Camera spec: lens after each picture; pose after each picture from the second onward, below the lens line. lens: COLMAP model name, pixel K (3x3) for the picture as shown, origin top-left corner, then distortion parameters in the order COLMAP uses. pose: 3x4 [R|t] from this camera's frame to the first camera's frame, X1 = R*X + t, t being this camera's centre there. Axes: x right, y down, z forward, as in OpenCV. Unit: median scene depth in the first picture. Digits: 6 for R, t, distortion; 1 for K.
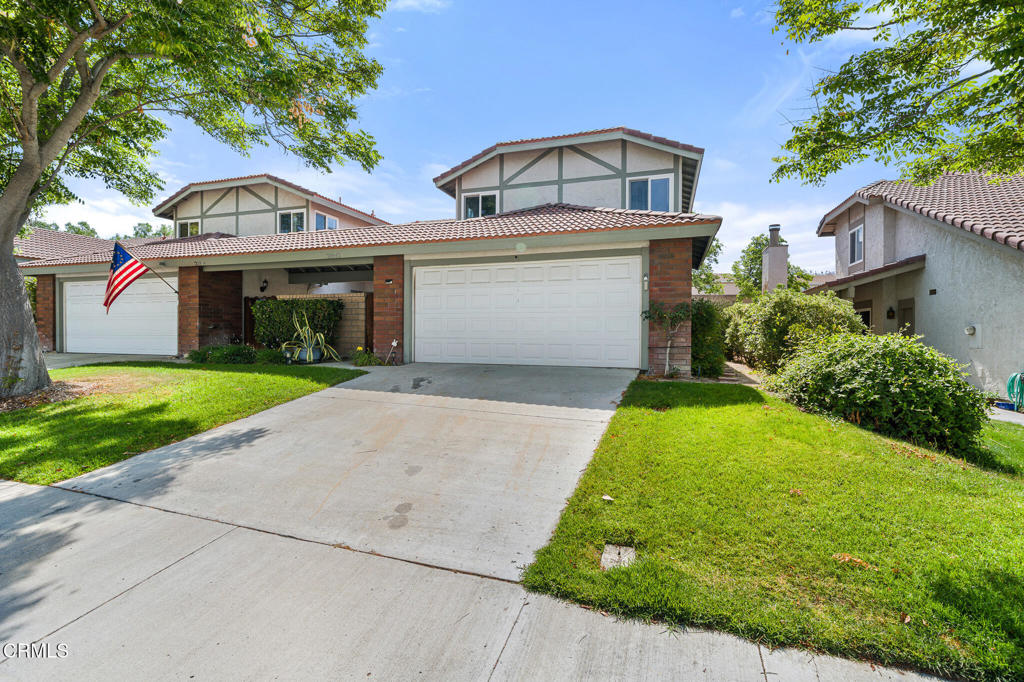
lens RADIAL K [[456.6, 0, 504.9], [0, 456.6, 334.3], [0, 0, 1]] dist [-0.003887, 0.000409]
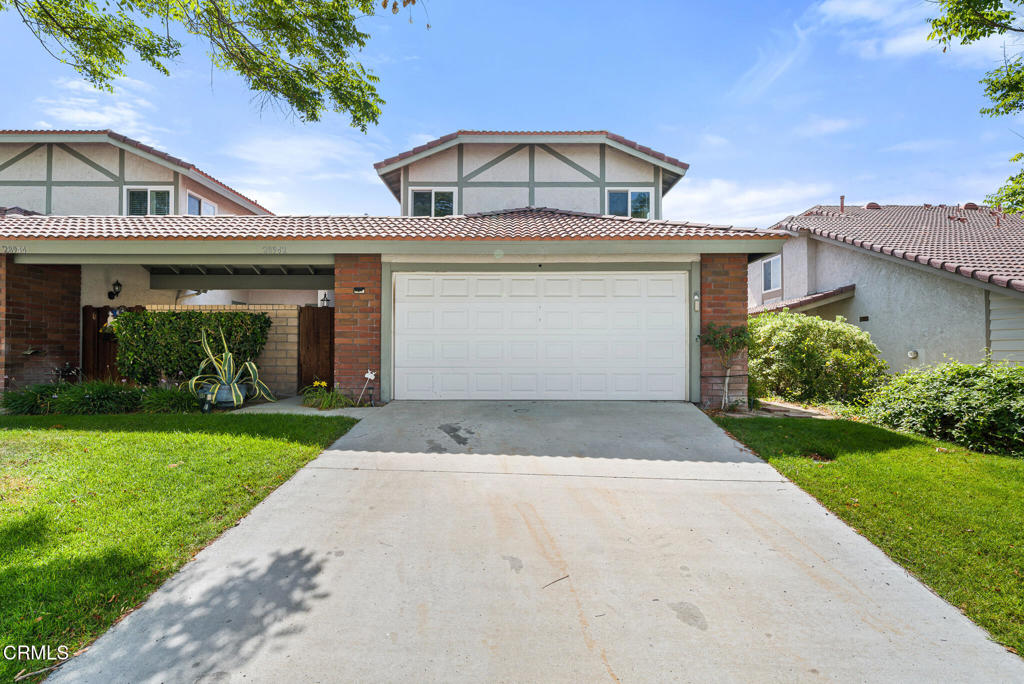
lens RADIAL K [[466.7, 0, 507.2], [0, 466.7, 348.1], [0, 0, 1]] dist [-0.000994, 0.000379]
pose [[0.950637, 0.000019, 0.310305, -0.216255], [0.003865, 0.999922, -0.011900, -0.011493], [-0.310281, 0.012512, 0.950563, 0.183433]]
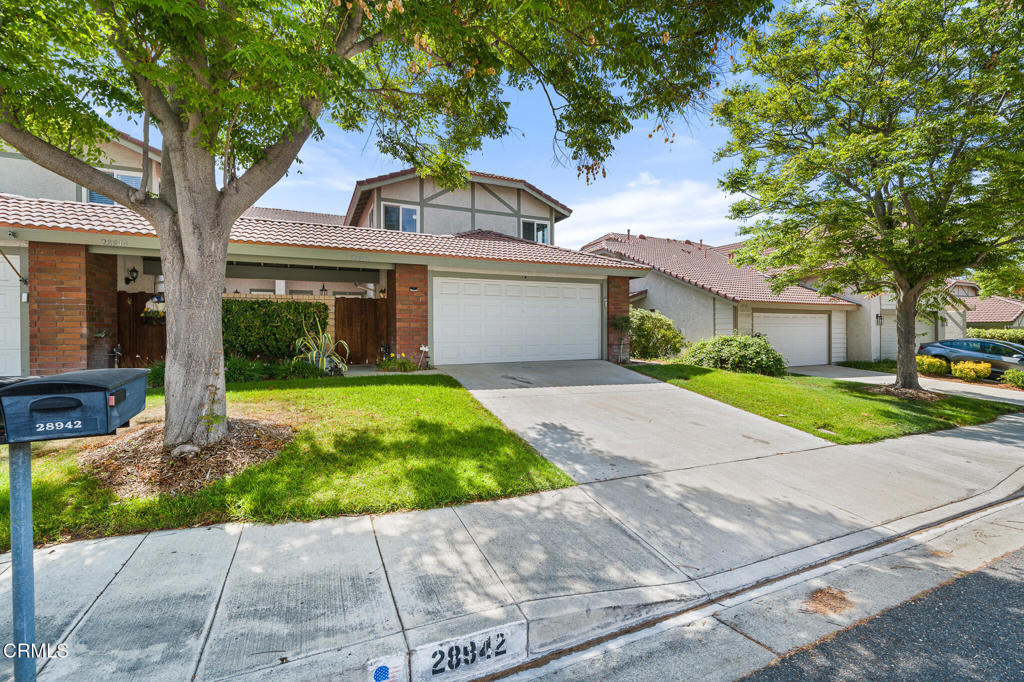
lens RADIAL K [[427.1, 0, 505.4], [0, 427.1, 335.4], [0, 0, 1]] dist [0.000451, 0.000467]
pose [[0.737317, -0.014716, 0.675386, -0.630273], [0.011282, 0.999892, 0.009470, -0.014475], [-0.675452, 0.000638, 0.737403, 0.117009]]
